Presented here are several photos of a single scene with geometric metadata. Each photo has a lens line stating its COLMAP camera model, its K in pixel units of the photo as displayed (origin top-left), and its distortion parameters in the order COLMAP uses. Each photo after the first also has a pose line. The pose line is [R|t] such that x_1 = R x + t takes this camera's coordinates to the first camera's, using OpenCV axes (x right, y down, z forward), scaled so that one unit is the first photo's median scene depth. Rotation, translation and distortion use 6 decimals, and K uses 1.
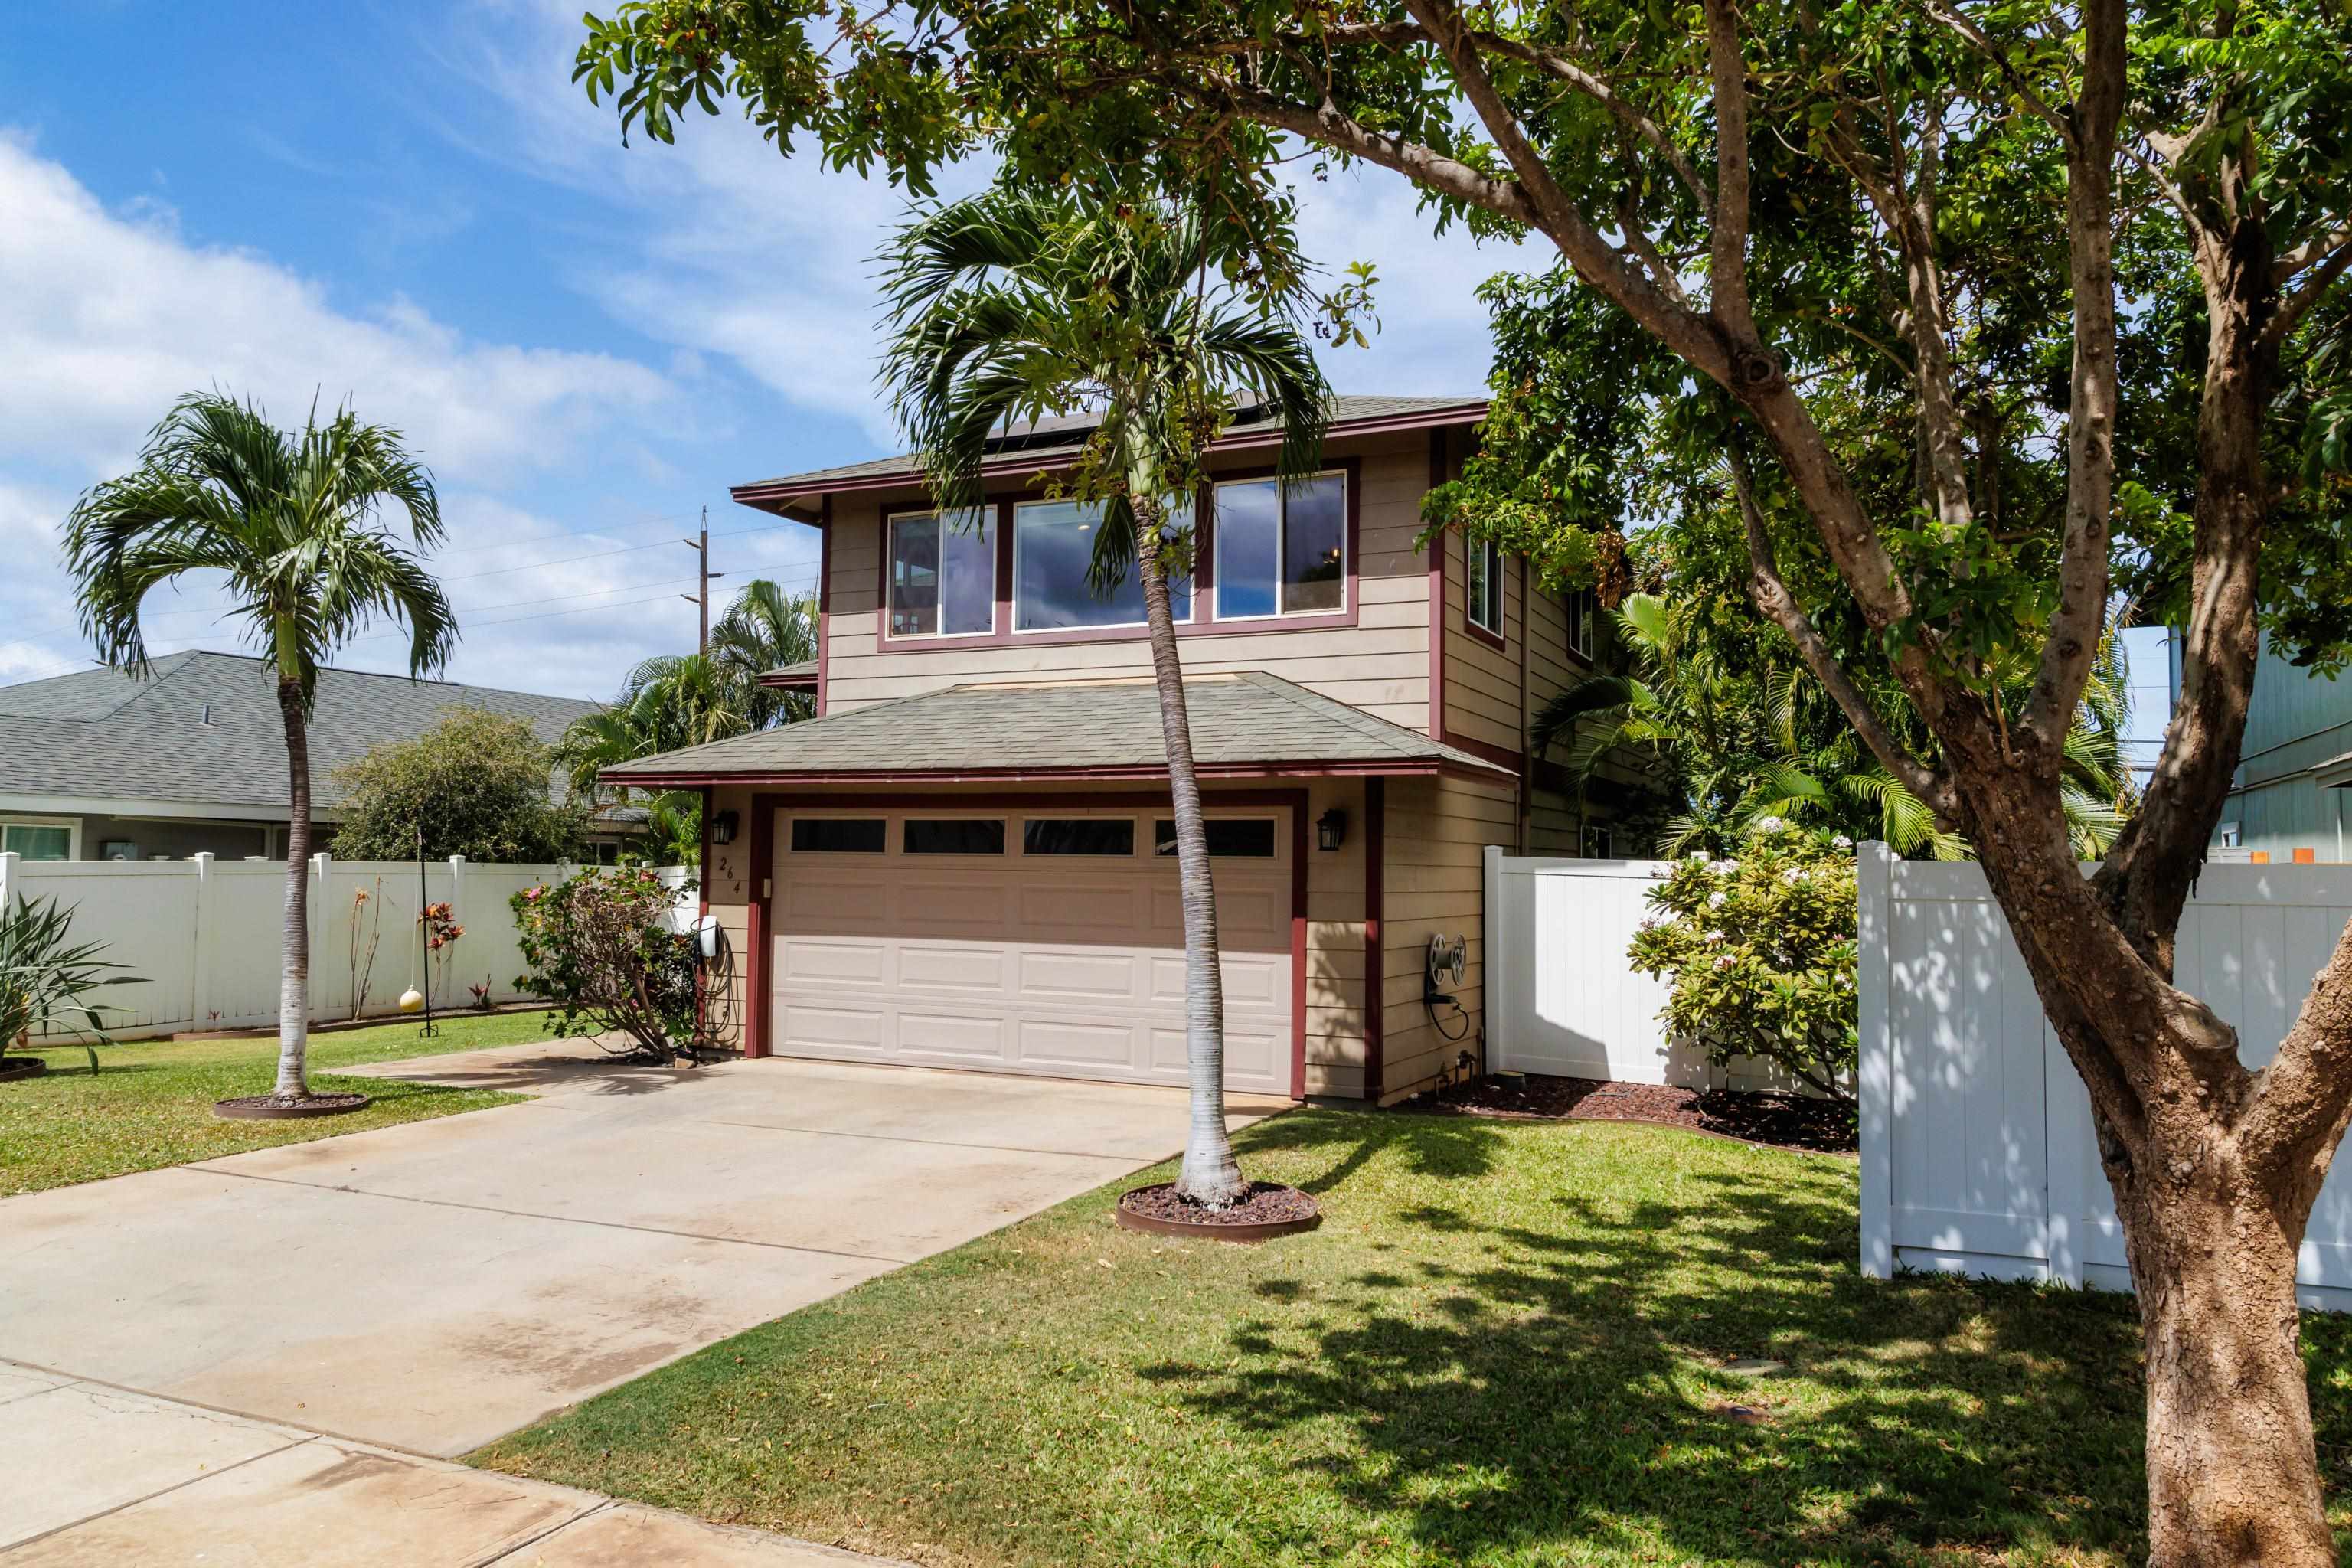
lens RADIAL K [[1616.2, 0, 1177.0], [0, 1616.2, 781.6], [0, 0, 1]] dist [-0.019753, 0.012033]
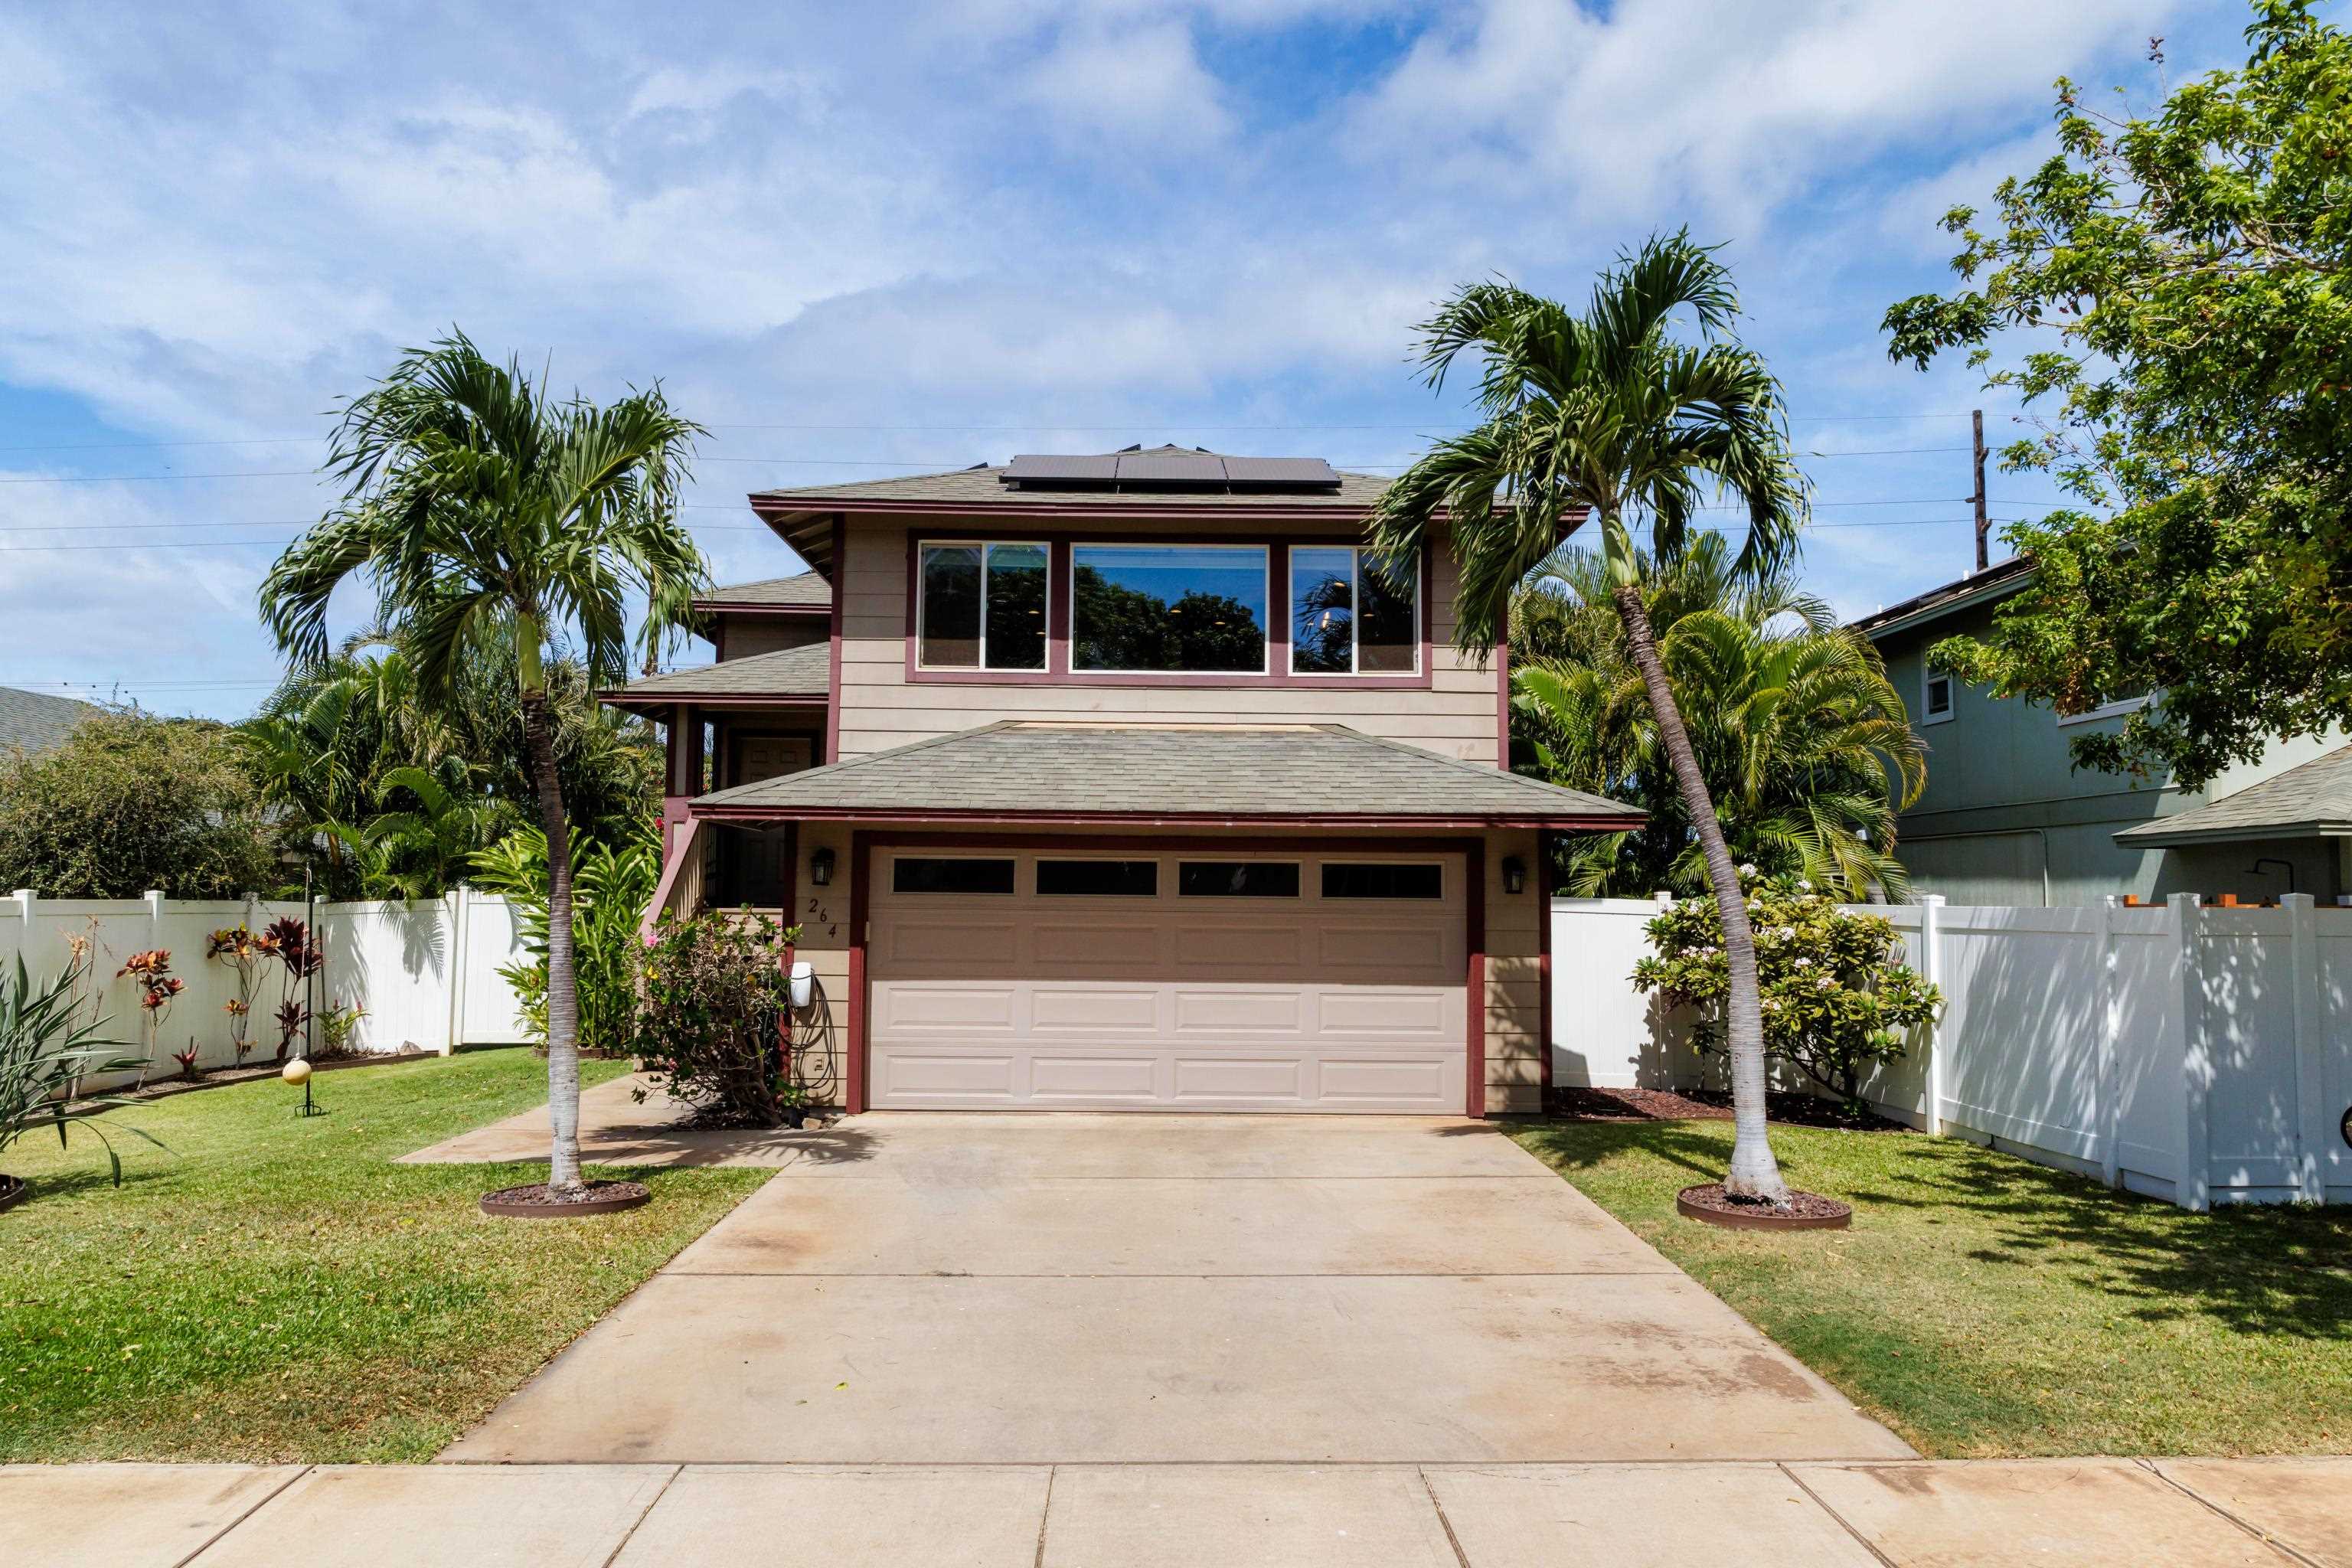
lens RADIAL K [[1616.2, 0, 1178.2], [0, 1616.2, 777.9], [0, 0, 1]] dist [-0.019753, 0.012033]
pose [[0.899924, 0.028992, 0.435083, -0.550384], [-0.021534, 0.999525, -0.022064, -0.006952], [-0.435516, 0.010487, 0.900120, 0.081400]]
